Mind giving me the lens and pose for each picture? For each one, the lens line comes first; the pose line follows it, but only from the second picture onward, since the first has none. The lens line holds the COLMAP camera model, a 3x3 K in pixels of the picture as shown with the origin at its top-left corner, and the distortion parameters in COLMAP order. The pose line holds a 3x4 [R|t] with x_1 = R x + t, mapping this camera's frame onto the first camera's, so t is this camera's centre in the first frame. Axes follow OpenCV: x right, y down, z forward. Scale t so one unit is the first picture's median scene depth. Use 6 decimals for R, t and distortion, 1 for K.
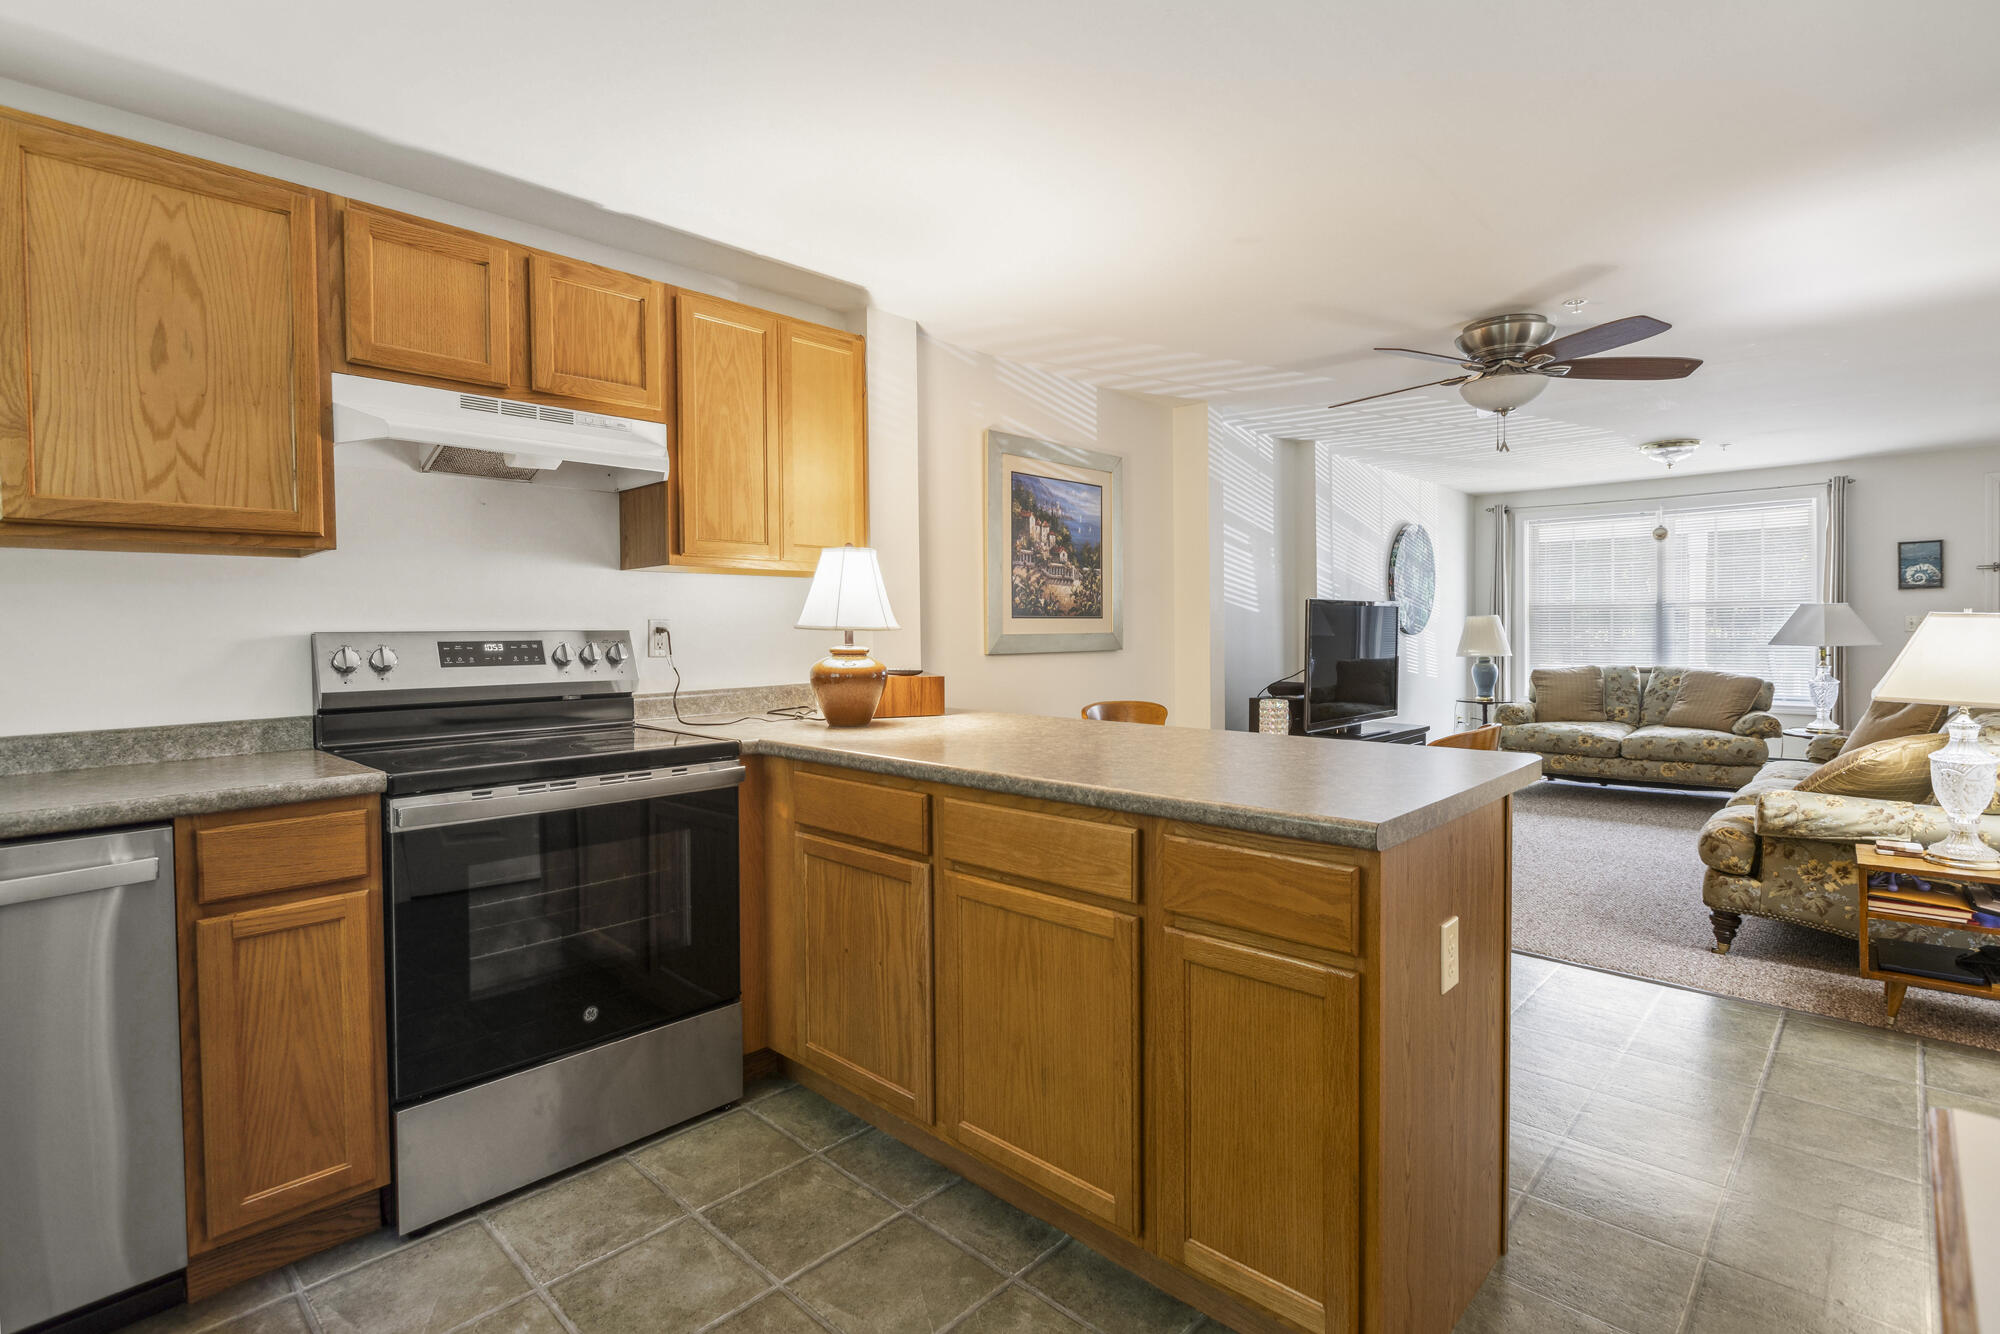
lens RADIAL K [[958.6, 0, 1000.8], [0, 958.6, 647.6], [0, 0, 1]] dist [-0.000180, -0.001282]
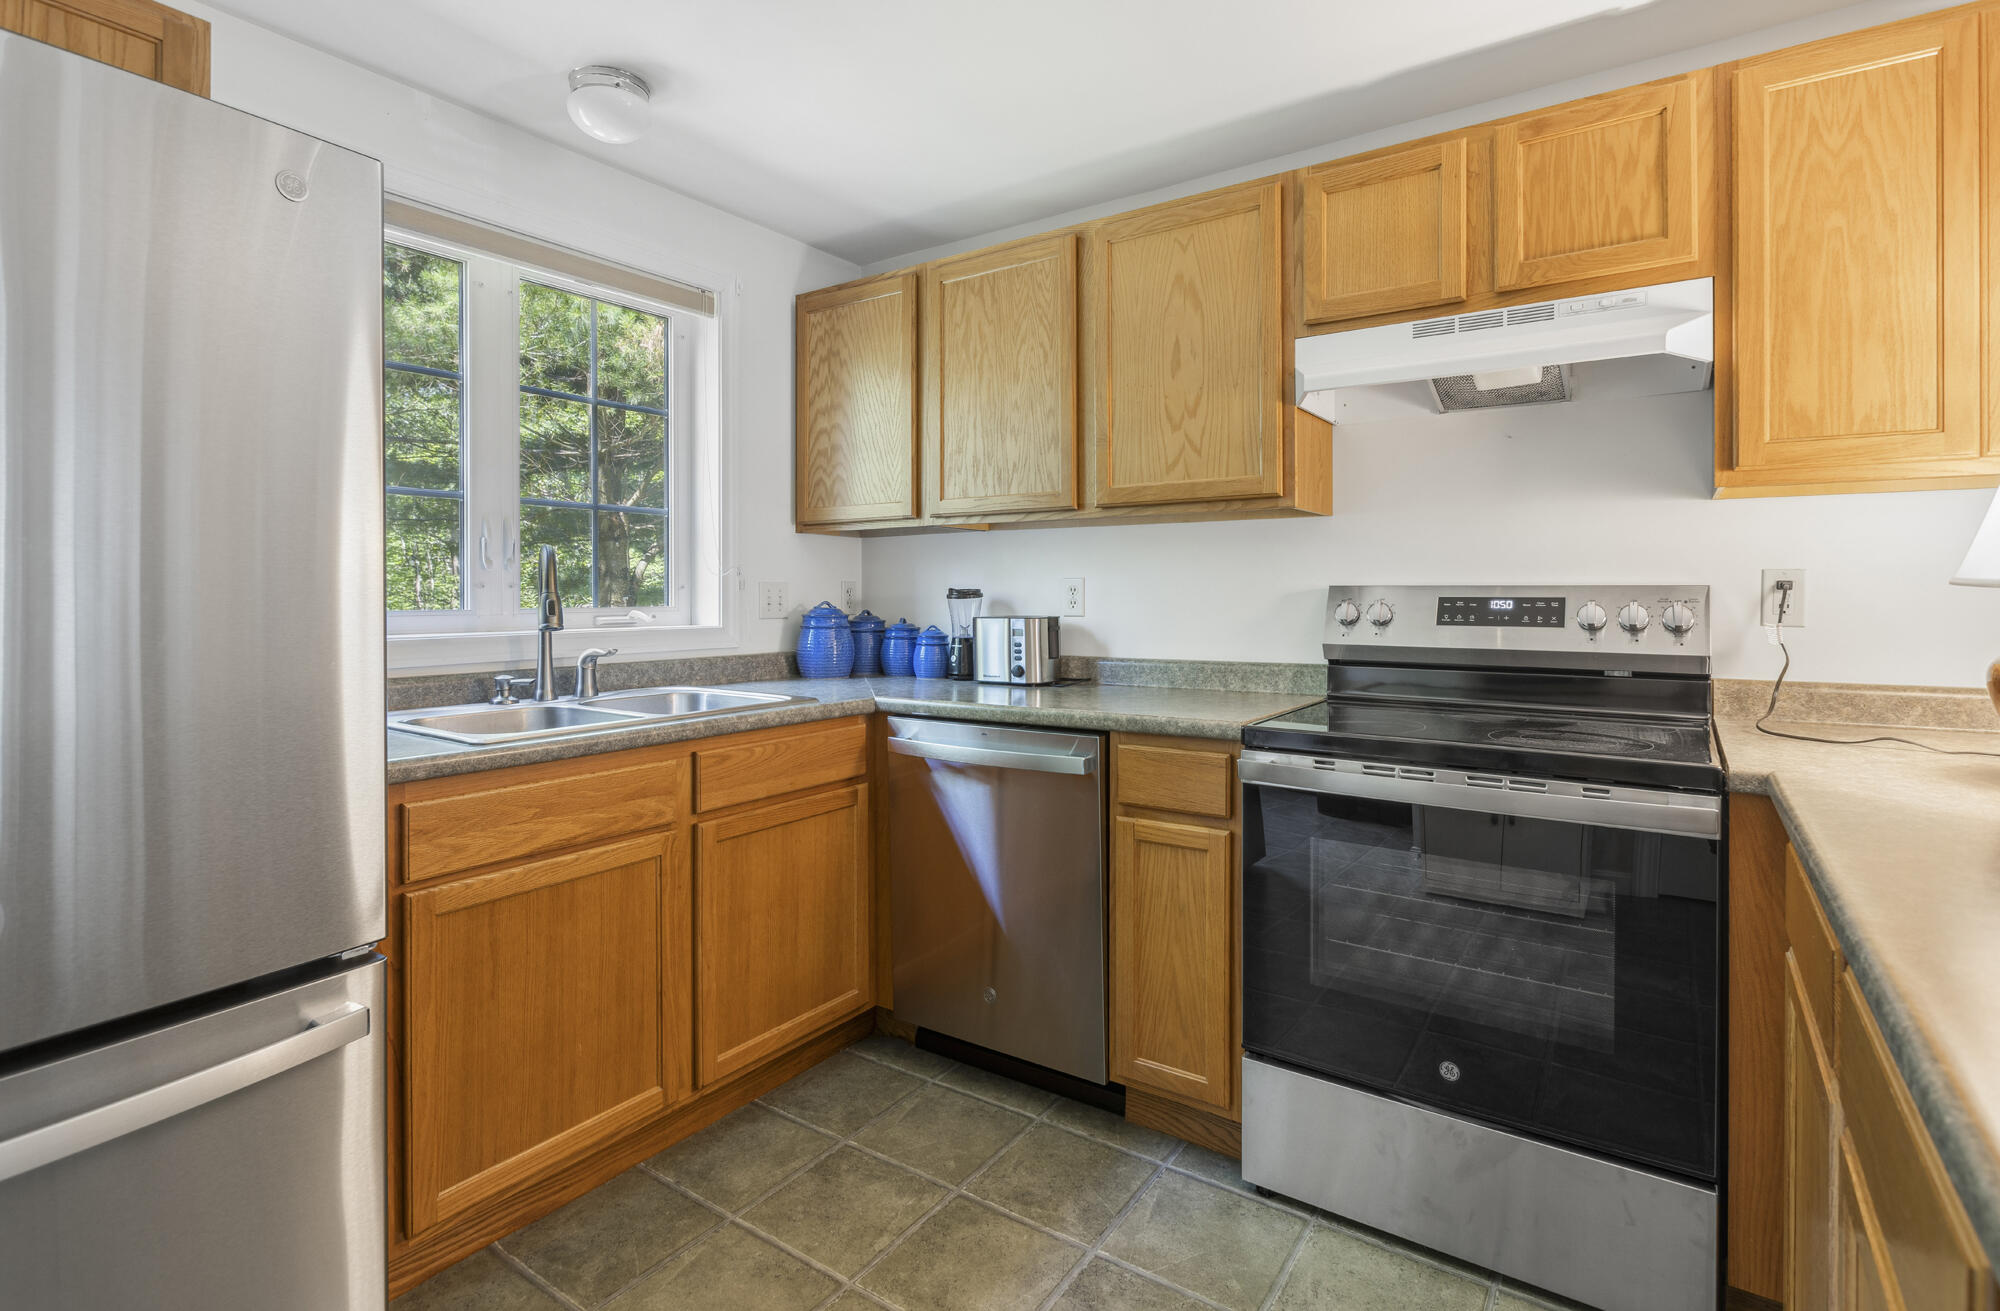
lens RADIAL K [[969.8, 0, 996.7], [0, 969.8, 593.1], [0, 0, 1]] dist [-0.005100, 0.000107]
pose [[0.150361, 0.010730, -0.988573, 0.249533], [-0.021593, 0.999738, 0.007566, -0.007333], [0.988395, 0.020209, 0.150553, 0.421060]]
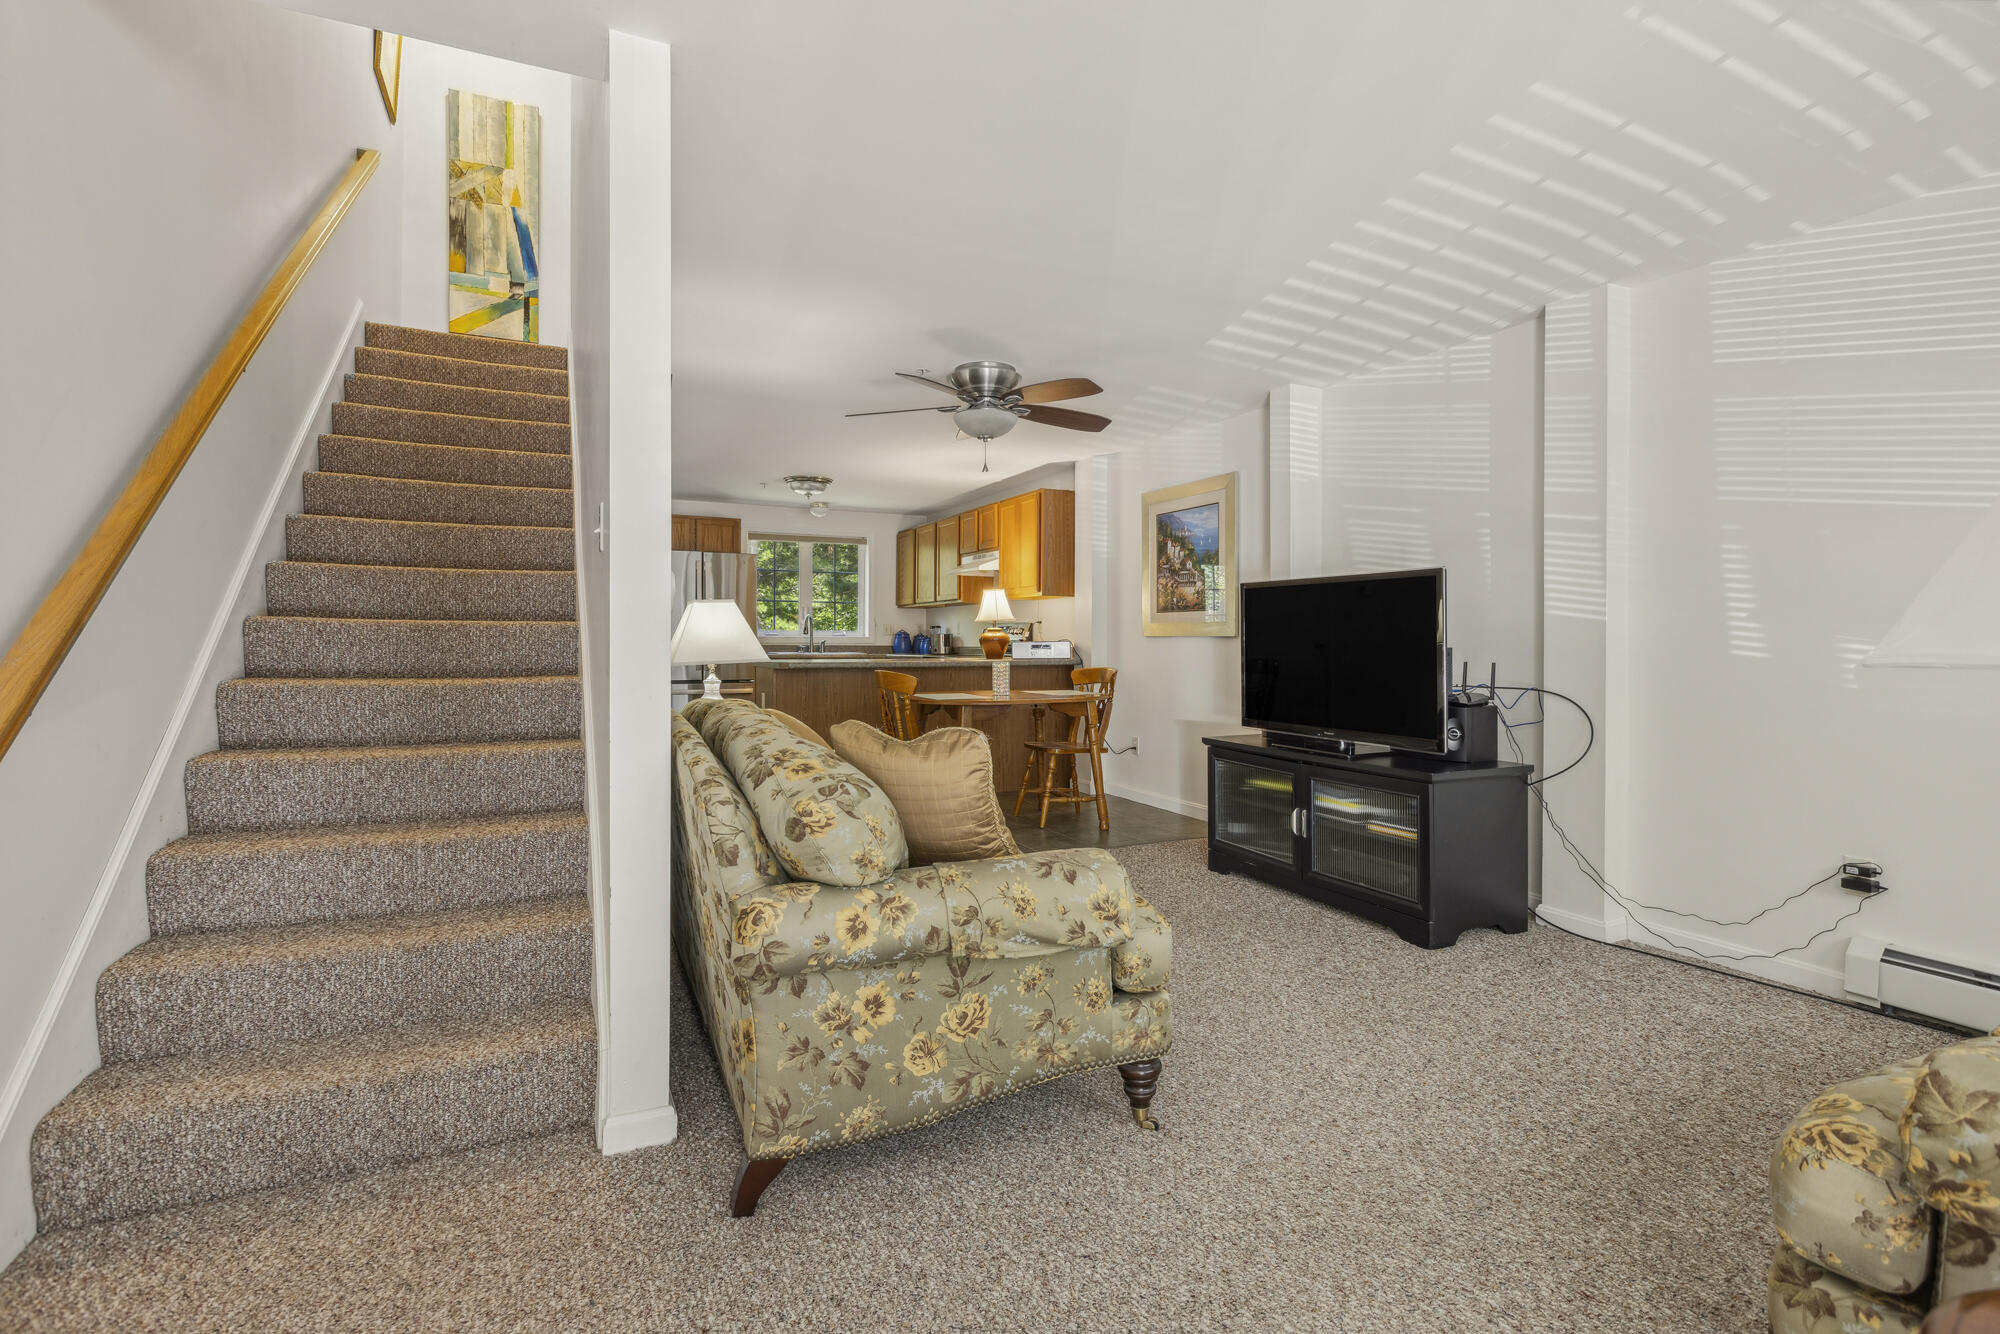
lens RADIAL K [[948.5, 0, 1003.2], [0, 948.5, 632.2], [0, 0, 1]] dist [-0.000532, -0.000296]
pose [[-0.353235, 0.000537, -0.935534, 2.350569], [-0.020893, 0.999746, 0.008463, -0.012106], [0.935301, 0.022536, -0.353134, 2.061796]]
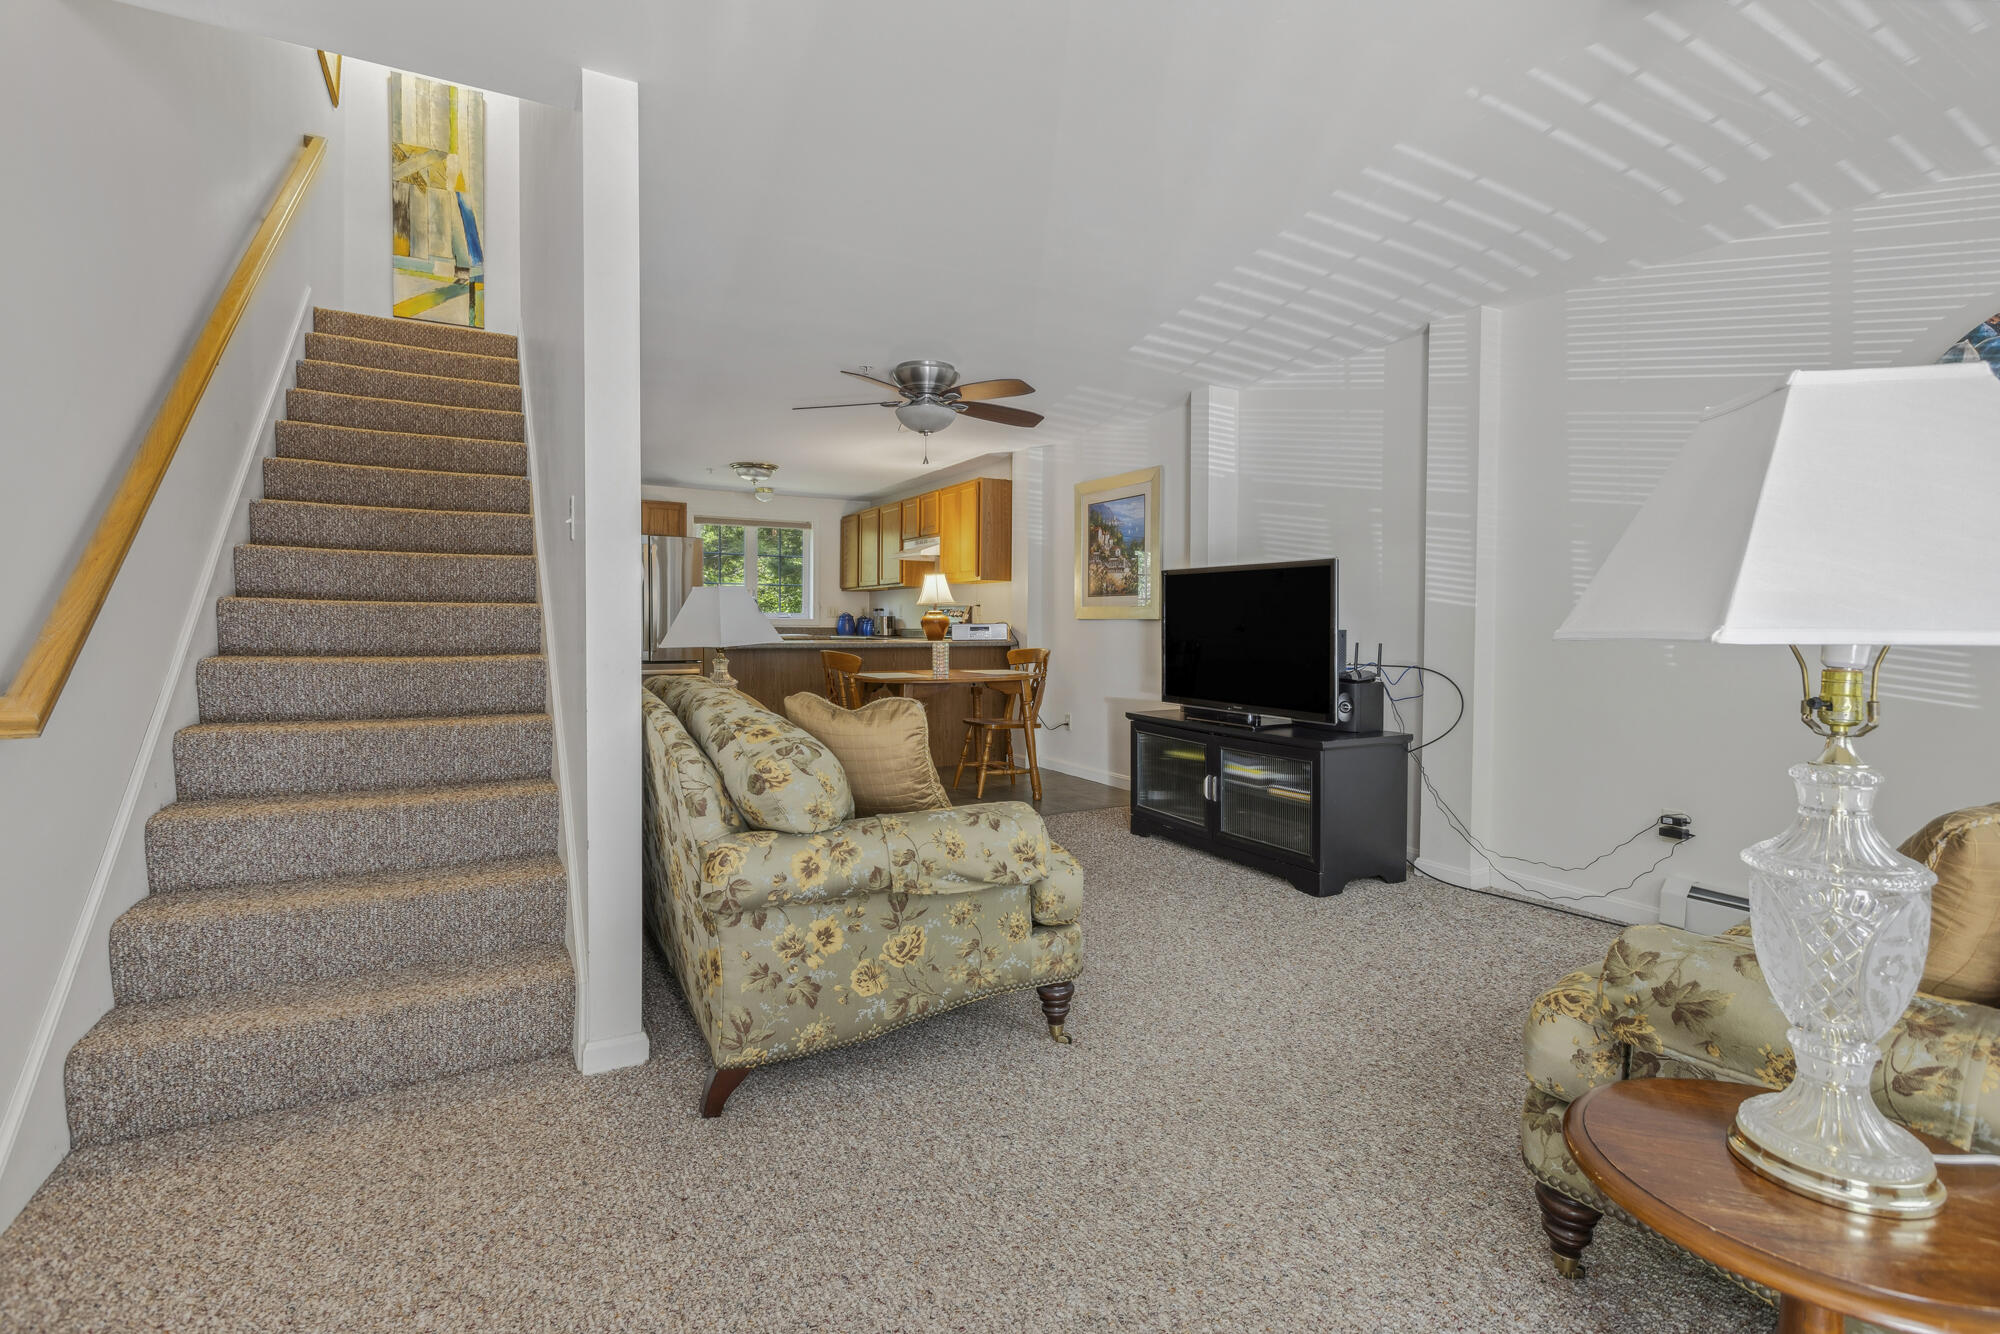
lens RADIAL K [[940.1, 0, 1006.3], [0, 940.1, 630.7], [0, 0, 1]] dist [-0.005295, -0.000154]
pose [[-0.292933, 0.015546, -0.956007, 2.448584], [-0.024329, 0.999423, 0.023707, -0.012816], [0.955823, 0.030203, -0.292386, 2.107186]]
